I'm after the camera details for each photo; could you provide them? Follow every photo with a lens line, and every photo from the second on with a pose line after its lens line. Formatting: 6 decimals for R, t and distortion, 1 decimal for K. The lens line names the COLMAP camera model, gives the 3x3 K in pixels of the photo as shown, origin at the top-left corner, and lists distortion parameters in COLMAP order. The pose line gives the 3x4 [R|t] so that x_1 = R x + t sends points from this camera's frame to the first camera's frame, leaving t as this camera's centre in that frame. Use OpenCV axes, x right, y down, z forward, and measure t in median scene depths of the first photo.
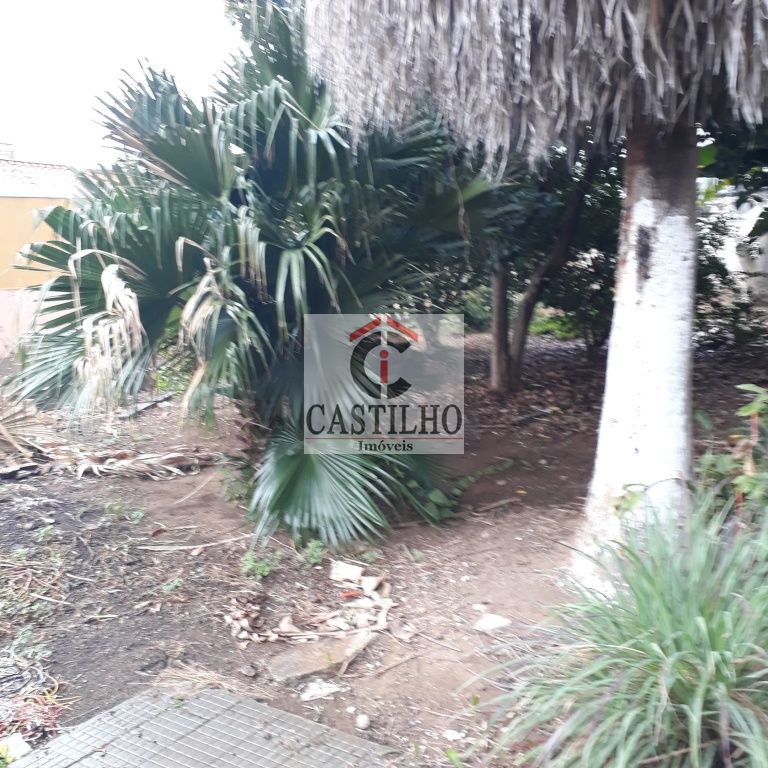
lens RADIAL K [[774.0, 0, 373.4], [0, 774.0, 380.1], [0, 0, 1]] dist [0.019300, -0.013697]
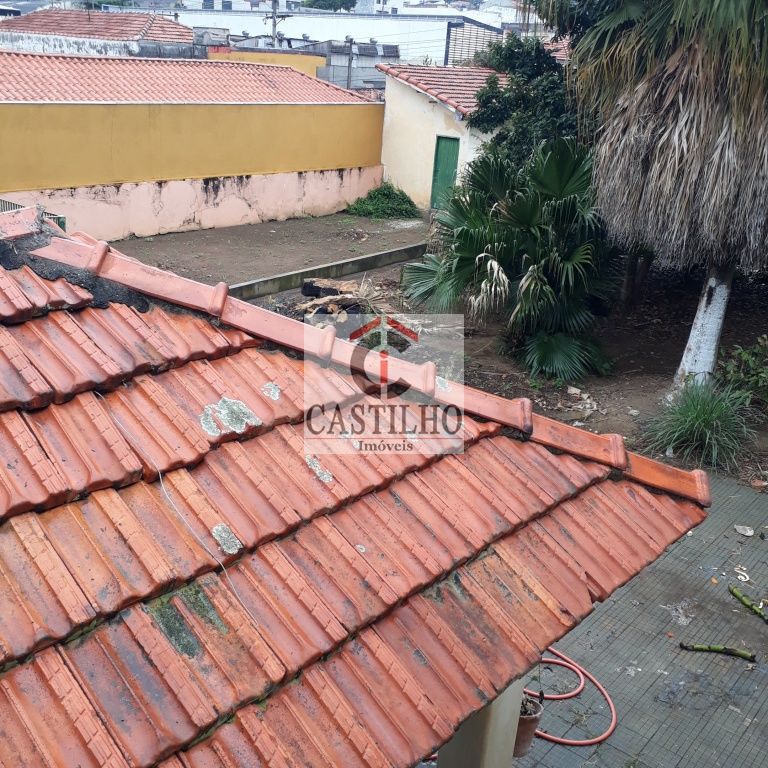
lens RADIAL K [[774.0, 0, 373.4], [0, 774.0, 380.1], [0, 0, 1]] dist [0.019300, -0.013697]
pose [[0.990507, 0.114263, -0.076417, -0.503538], [-0.096279, 0.973460, 0.207619, -0.262136], [0.098112, -0.198290, 0.975221, -1.586504]]
